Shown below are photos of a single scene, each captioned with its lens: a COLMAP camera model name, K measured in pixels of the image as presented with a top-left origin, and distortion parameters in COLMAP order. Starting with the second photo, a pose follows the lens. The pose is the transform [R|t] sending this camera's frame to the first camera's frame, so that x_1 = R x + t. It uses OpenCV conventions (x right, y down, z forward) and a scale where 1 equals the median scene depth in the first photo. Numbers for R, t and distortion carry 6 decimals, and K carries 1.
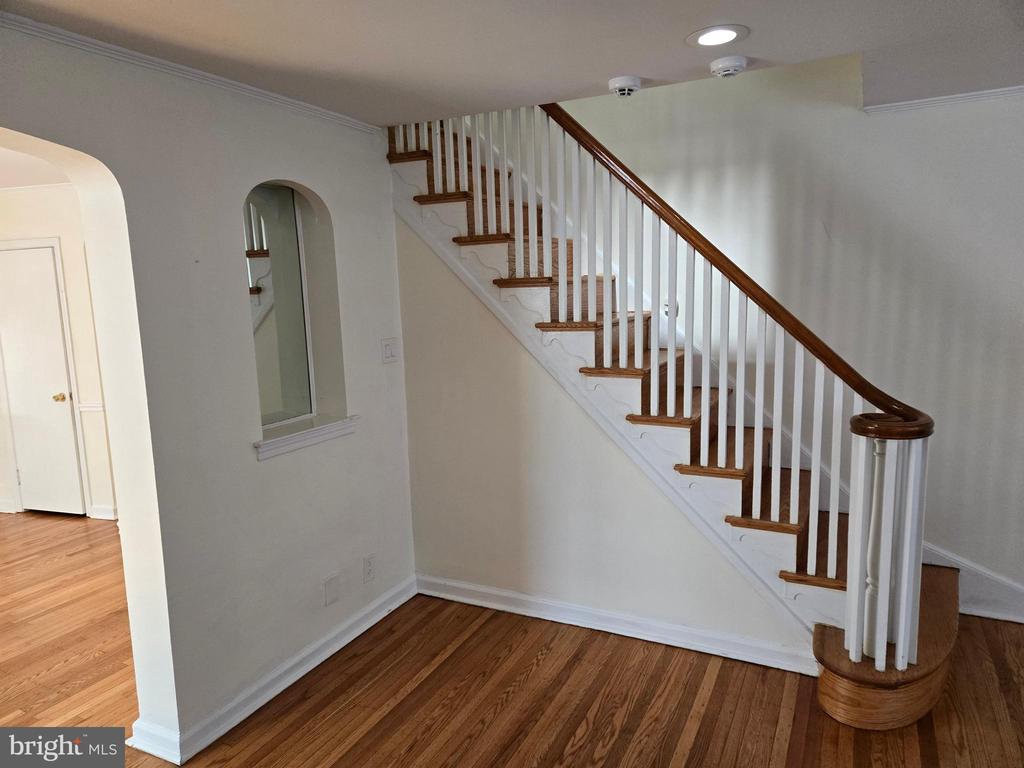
lens RADIAL K [[683.5, 0, 513.2], [0, 683.5, 380.7], [0, 0, 1]] dist [0.041766, -0.043187]
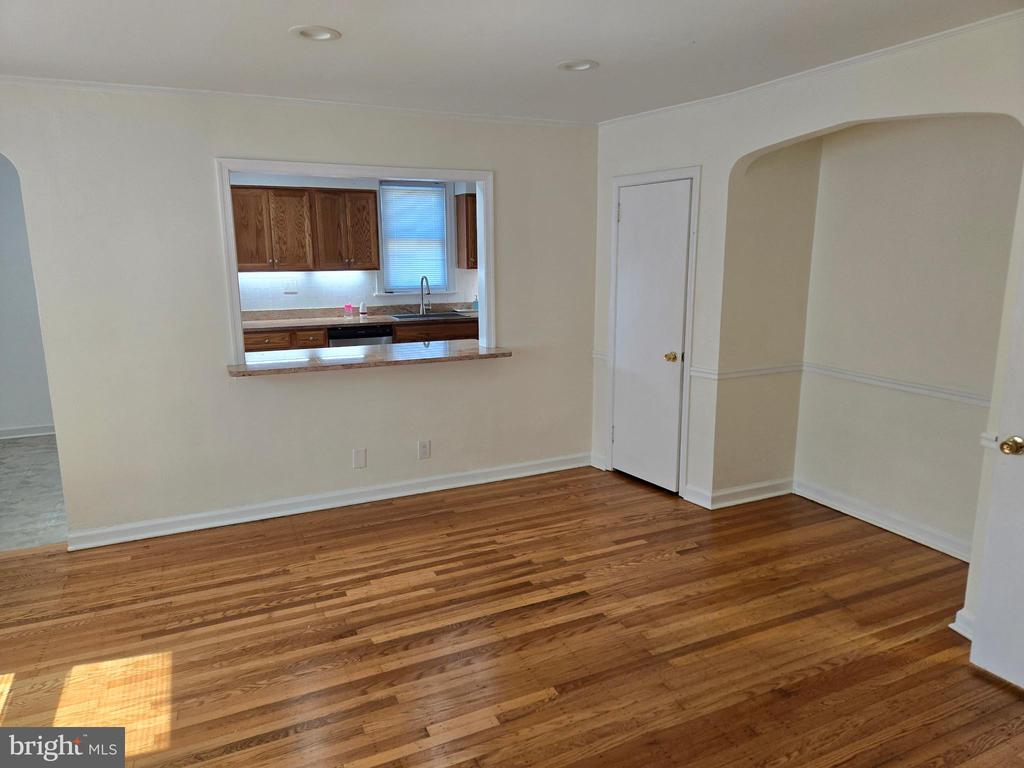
lens RADIAL K [[683.5, 0, 512.7], [0, 683.5, 386.4], [0, 0, 1]] dist [0.041766, -0.043187]
pose [[0.783005, 0.156604, -0.601979, -0.289108], [-0.106431, 0.987246, 0.118394, -0.019877], [0.612842, -0.028634, 0.789686, 0.196847]]
